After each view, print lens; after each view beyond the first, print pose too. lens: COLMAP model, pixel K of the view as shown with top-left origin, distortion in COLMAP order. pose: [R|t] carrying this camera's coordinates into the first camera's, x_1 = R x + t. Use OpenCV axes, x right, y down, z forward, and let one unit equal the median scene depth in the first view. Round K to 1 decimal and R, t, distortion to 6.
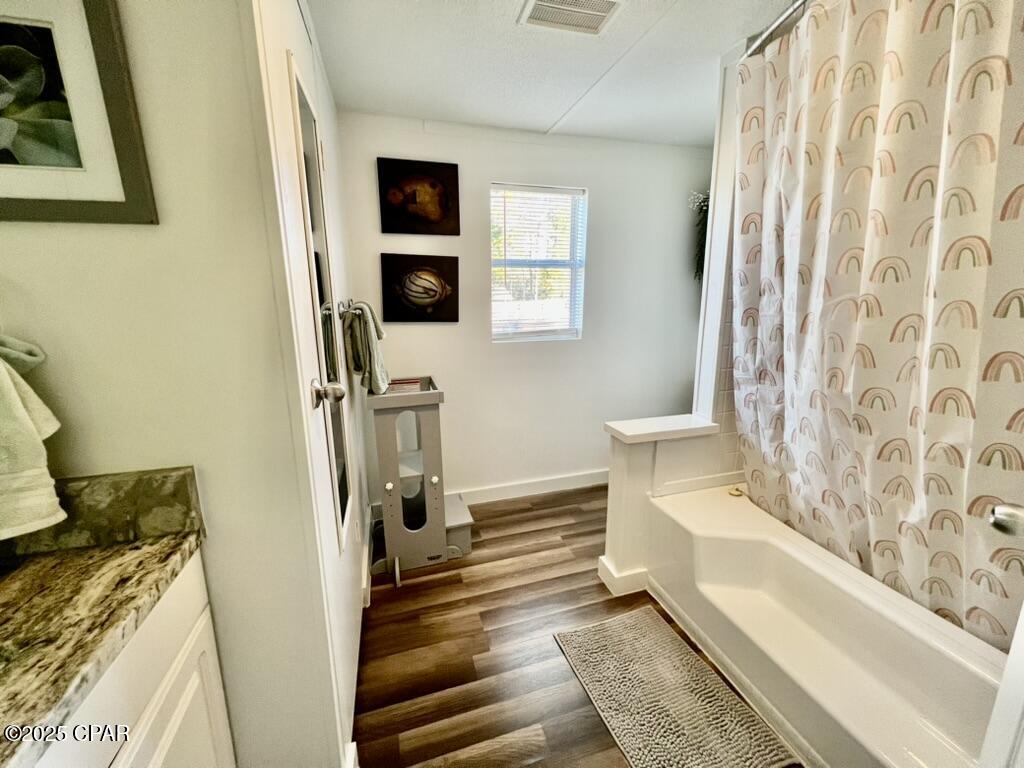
lens RADIAL K [[409.9, 0, 511.3], [0, 409.9, 379.7], [0, 0, 1]] dist [0.000544, 0.000376]
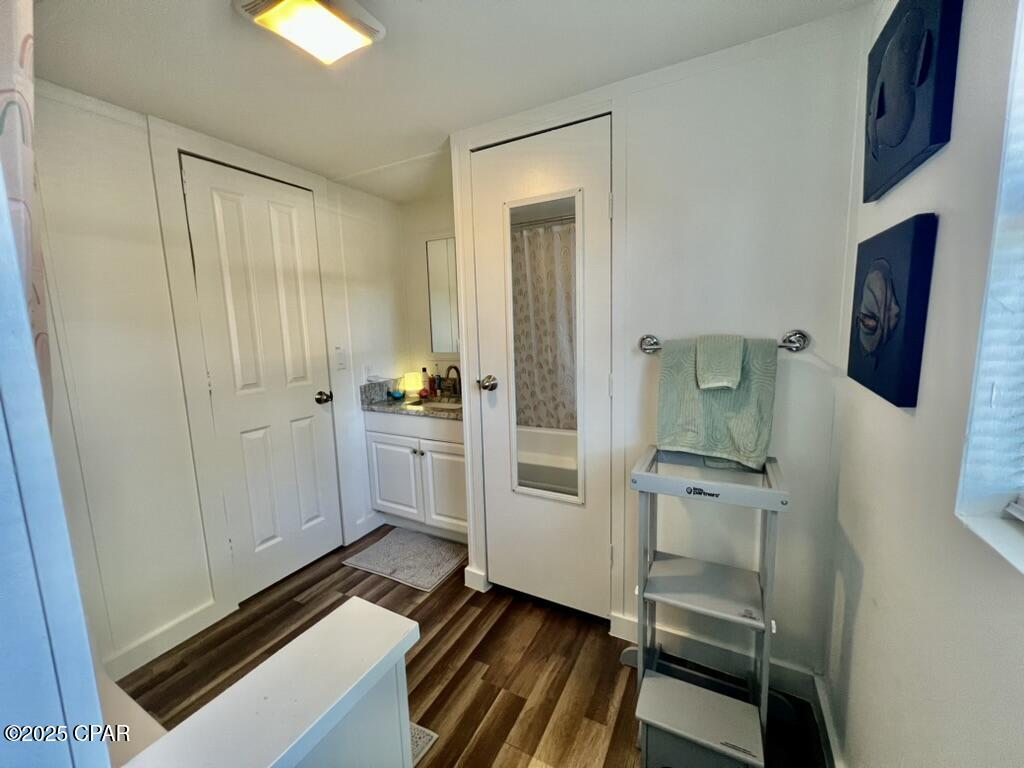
lens RADIAL K [[409.9, 0, 511.3], [0, 409.9, 379.7], [0, 0, 1]] dist [0.000544, 0.000376]
pose [[-0.700643, 0.124760, -0.702520, 0.461562], [-0.108554, 0.954494, 0.277771, -0.304236], [0.705206, 0.270880, -0.655217, 1.352799]]
